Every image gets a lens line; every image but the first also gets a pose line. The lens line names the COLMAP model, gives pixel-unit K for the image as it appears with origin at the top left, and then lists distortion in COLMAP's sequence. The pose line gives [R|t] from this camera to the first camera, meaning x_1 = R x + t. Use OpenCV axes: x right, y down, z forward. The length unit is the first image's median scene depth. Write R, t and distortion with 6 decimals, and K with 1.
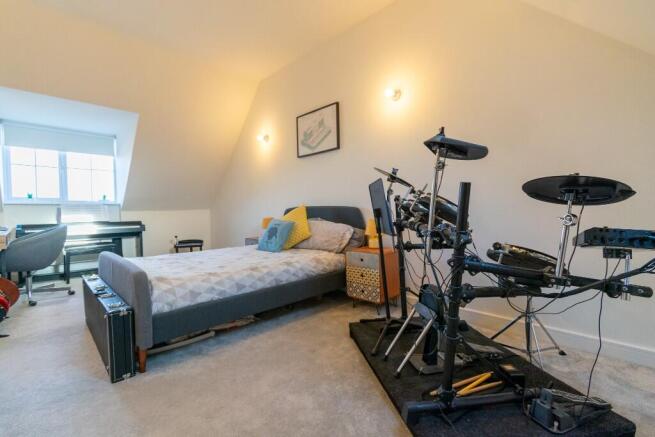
lens RADIAL K [[291.4, 0, 328.3], [0, 291.4, 220.5], [0, 0, 1]] dist [0.006226, -0.000960]
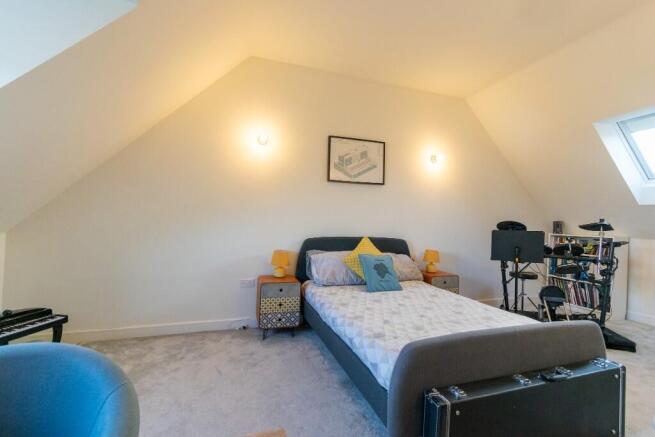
lens RADIAL K [[291.4, 0, 327.7], [0, 291.4, 221.0], [0, 0, 1]] dist [0.006226, -0.000960]
pose [[0.451263, 0.030337, 0.891875, -0.943768], [0.000761, 0.999409, -0.034379, -0.069764], [-0.892391, 0.016192, 0.450973, 0.649597]]
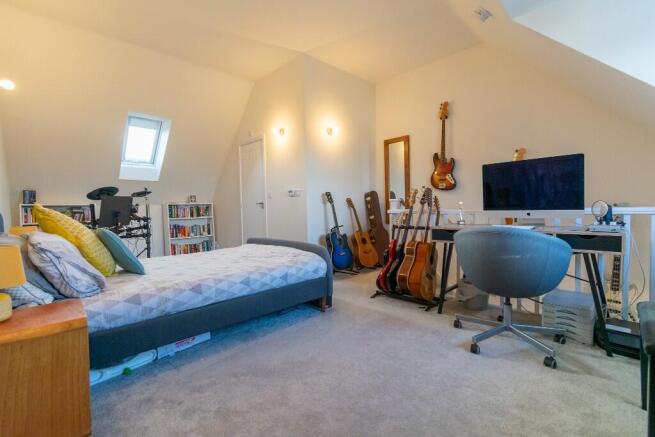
lens RADIAL K [[291.4, 0, 328.9], [0, 291.4, 217.7], [0, 0, 1]] dist [0.006226, -0.000960]
pose [[-0.999552, 0.029161, 0.006783, -0.585067], [0.029586, 0.996773, 0.074627, -0.052077], [-0.004585, 0.074795, -0.997188, 1.442716]]
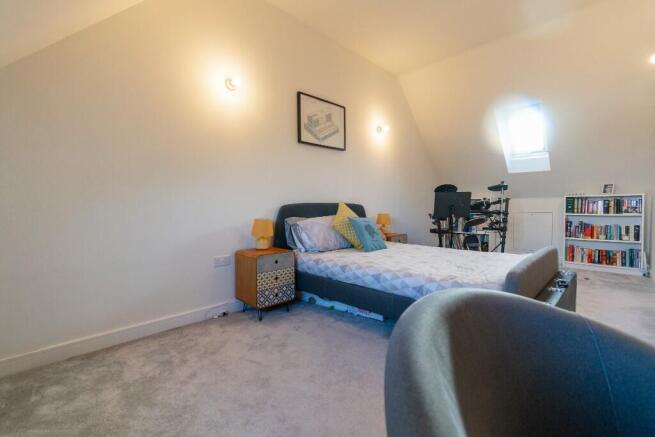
lens RADIAL K [[291.4, 0, 329.1], [0, 291.4, 219.3], [0, 0, 1]] dist [0.006226, -0.000960]
pose [[0.008665, -0.034264, 0.999375, -0.978346], [0.047031, 0.998321, 0.033820, -0.028721], [-0.998856, 0.046709, 0.010262, 0.982477]]
